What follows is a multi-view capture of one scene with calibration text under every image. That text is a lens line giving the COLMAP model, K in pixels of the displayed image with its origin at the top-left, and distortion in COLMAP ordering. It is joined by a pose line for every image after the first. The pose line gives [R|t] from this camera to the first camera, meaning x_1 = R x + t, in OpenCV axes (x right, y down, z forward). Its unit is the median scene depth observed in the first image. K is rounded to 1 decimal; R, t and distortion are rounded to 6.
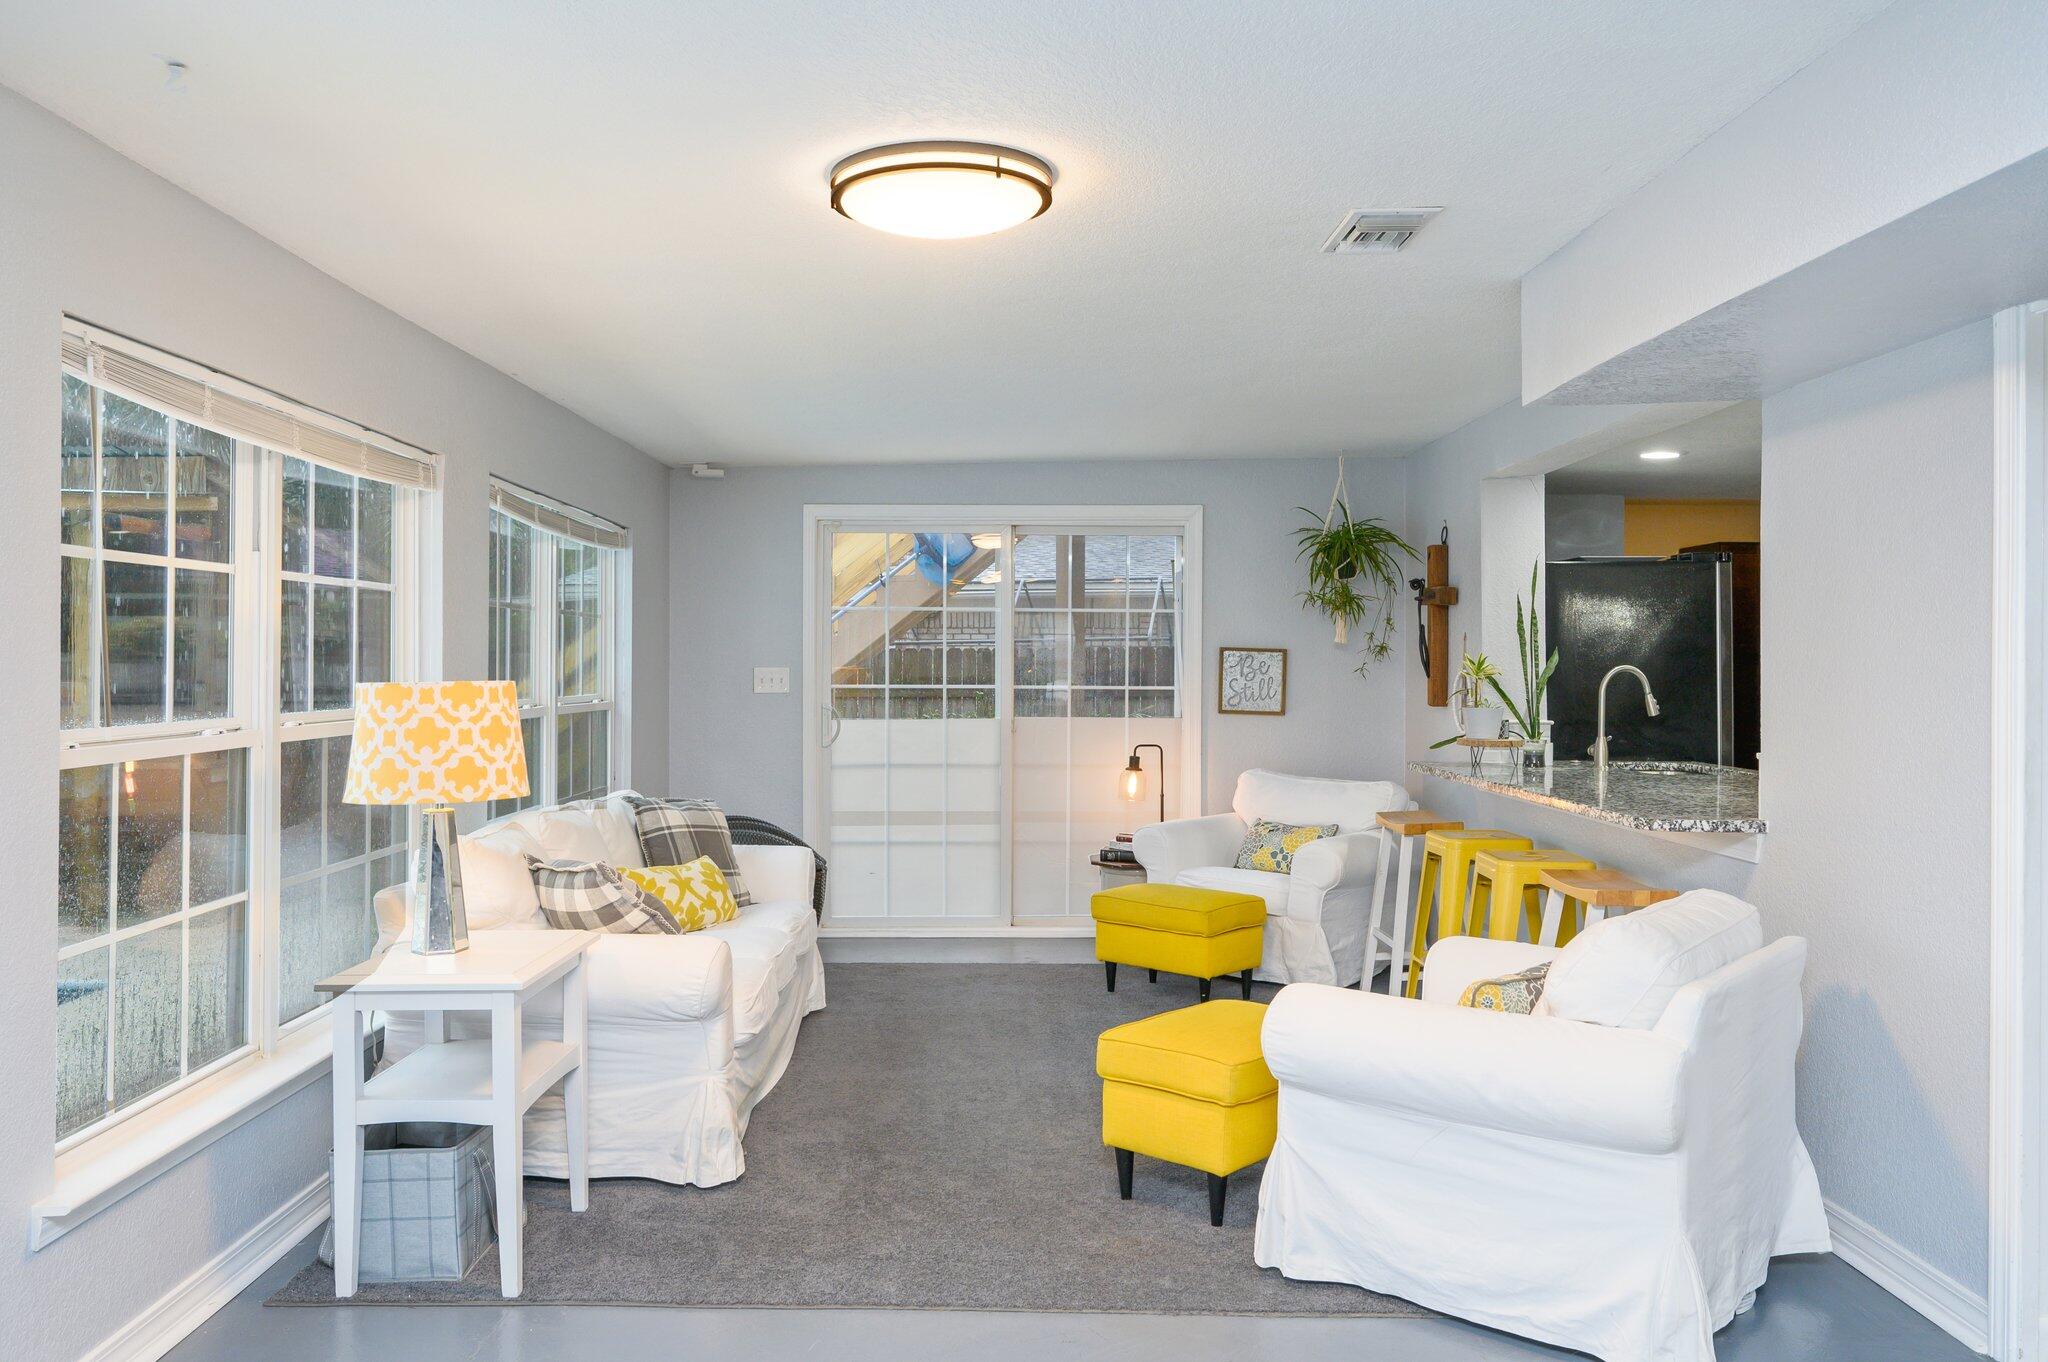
lens RADIAL K [[1464.1, 0, 1021.8], [0, 1464.1, 668.7], [0, 0, 1]] dist [-0.005223, -0.000482]
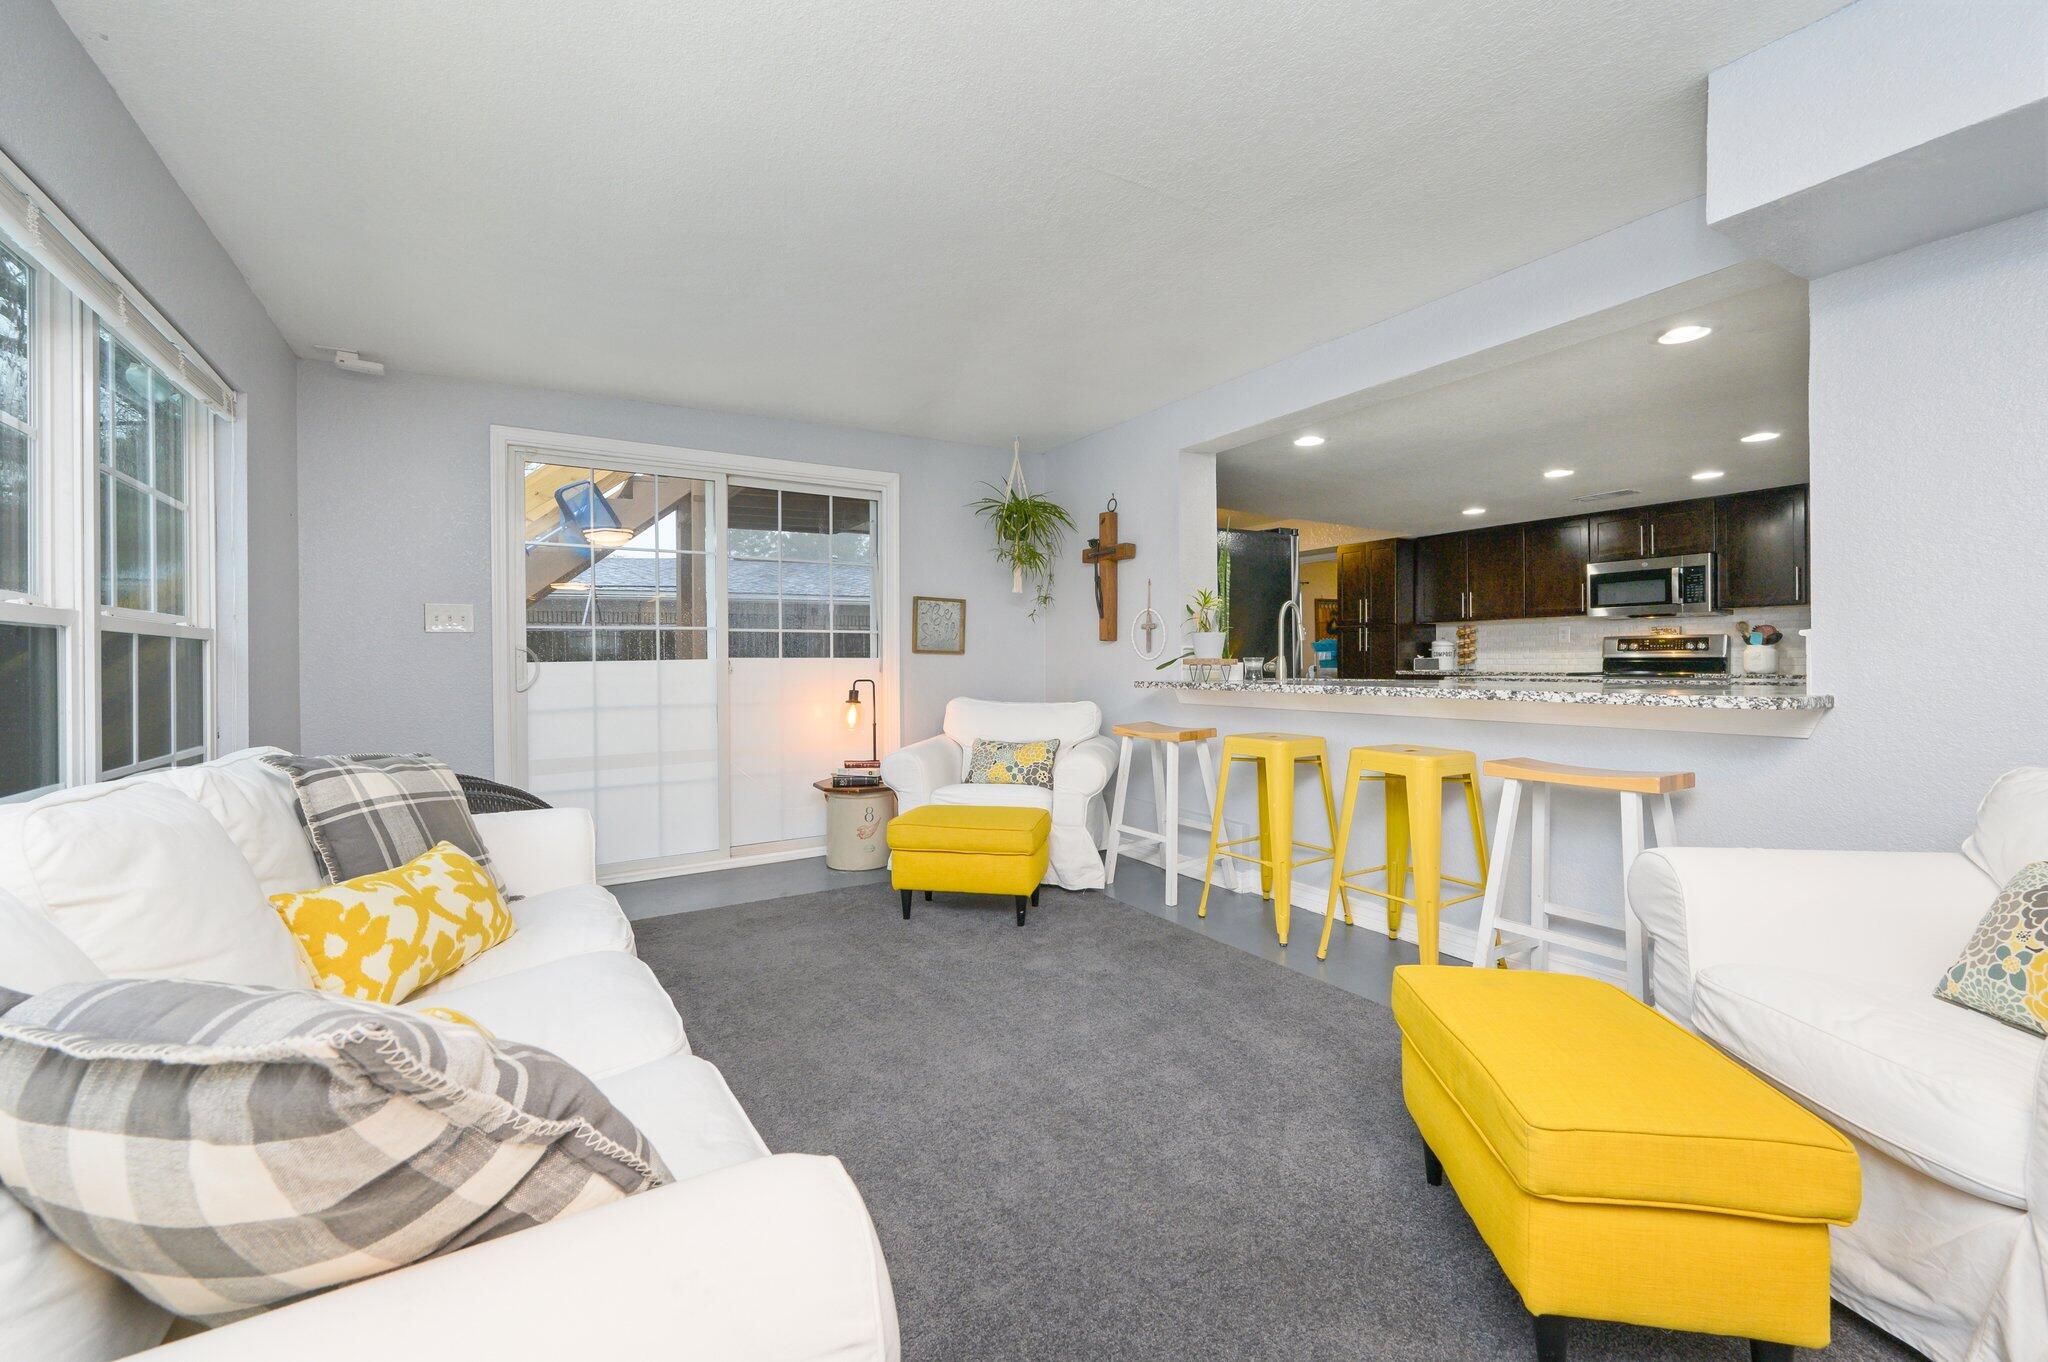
lens RADIAL K [[815.2, 0, 1028.7], [0, 815.2, 662.7], [0, 0, 1]] dist [-0.000760, -0.000126]
pose [[0.858005, -0.012185, 0.513497, -0.136868], [0.010331, 0.999926, 0.006466, 0.039401], [-0.513537, -0.000243, 0.858067, 0.436899]]
